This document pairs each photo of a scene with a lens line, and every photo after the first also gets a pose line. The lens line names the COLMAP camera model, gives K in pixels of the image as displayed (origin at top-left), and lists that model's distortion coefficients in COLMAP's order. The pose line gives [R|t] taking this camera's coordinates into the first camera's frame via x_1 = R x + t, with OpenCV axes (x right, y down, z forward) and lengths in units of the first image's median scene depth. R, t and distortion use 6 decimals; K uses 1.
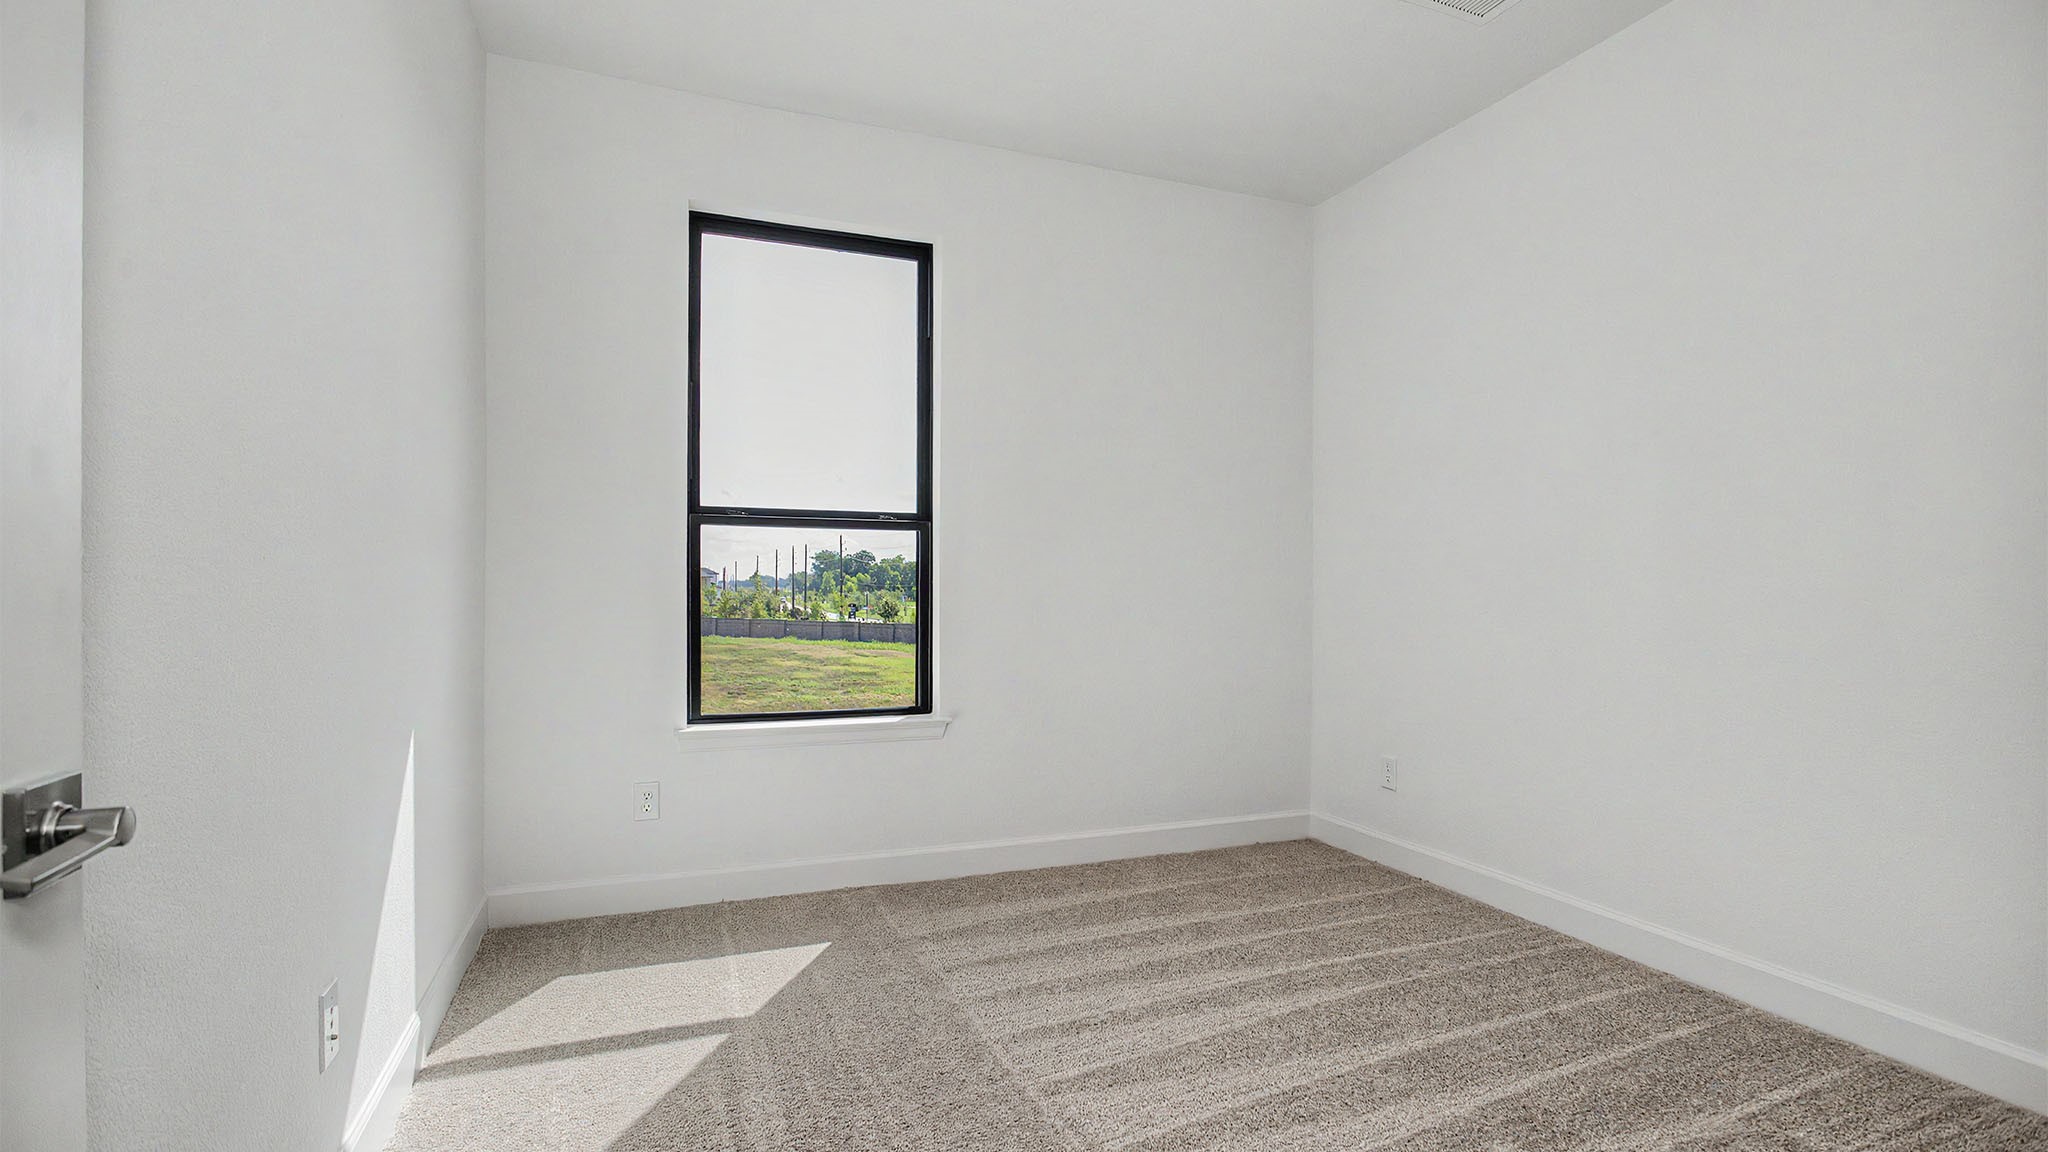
lens RADIAL K [[981.4, 0, 1025.5], [0, 981.4, 558.2], [0, 0, 1]] dist [-0.000889, -0.000030]
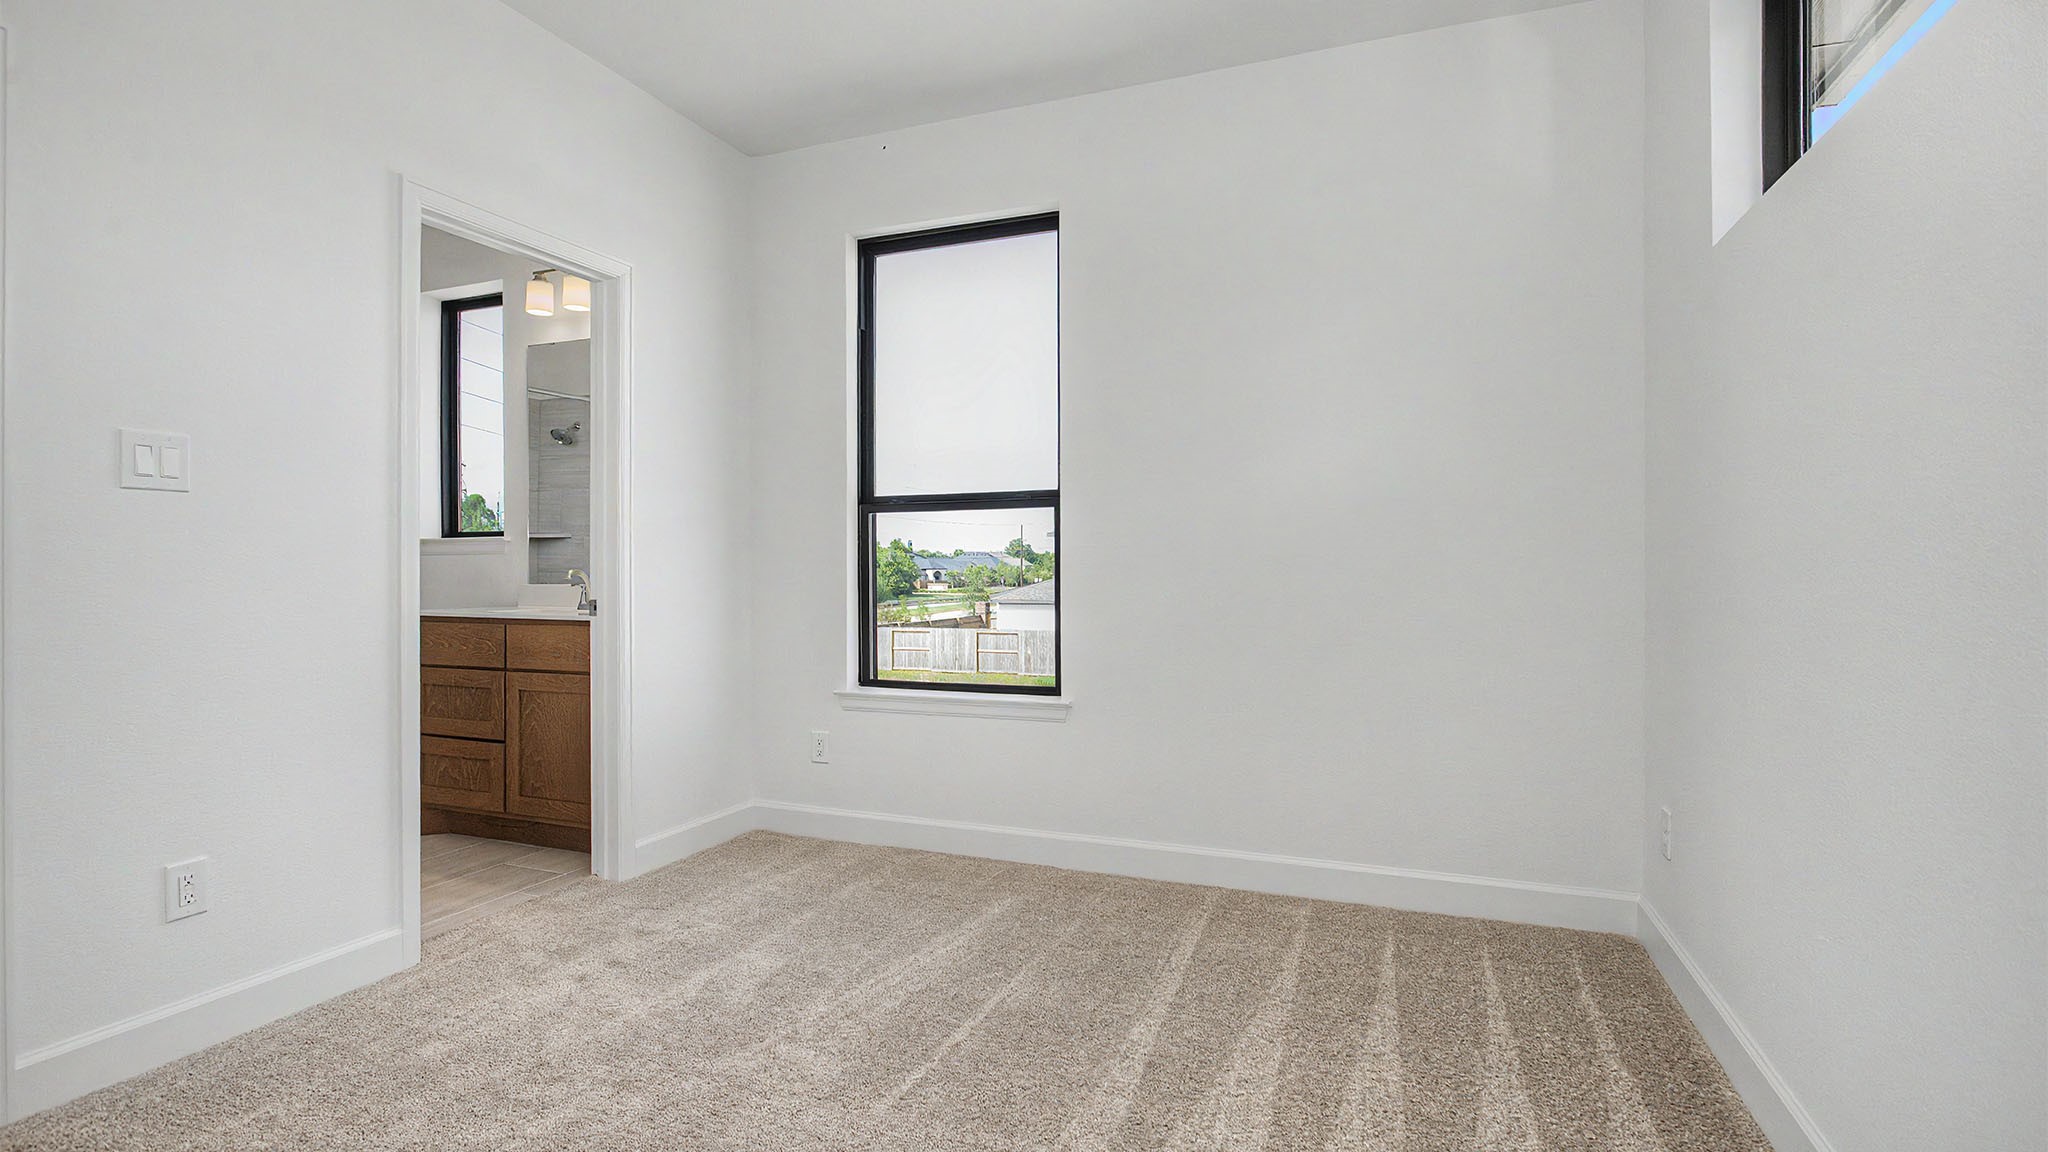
lens RADIAL K [[981.4, 0, 1025.5], [0, 981.4, 558.2], [0, 0, 1]] dist [-0.000889, -0.000030]
pose [[0.724851, -0.015821, -0.688724, 0.574039], [0.020908, 0.999781, -0.000962, 0.023172], [0.688588, -0.013703, 0.725023, 0.288474]]
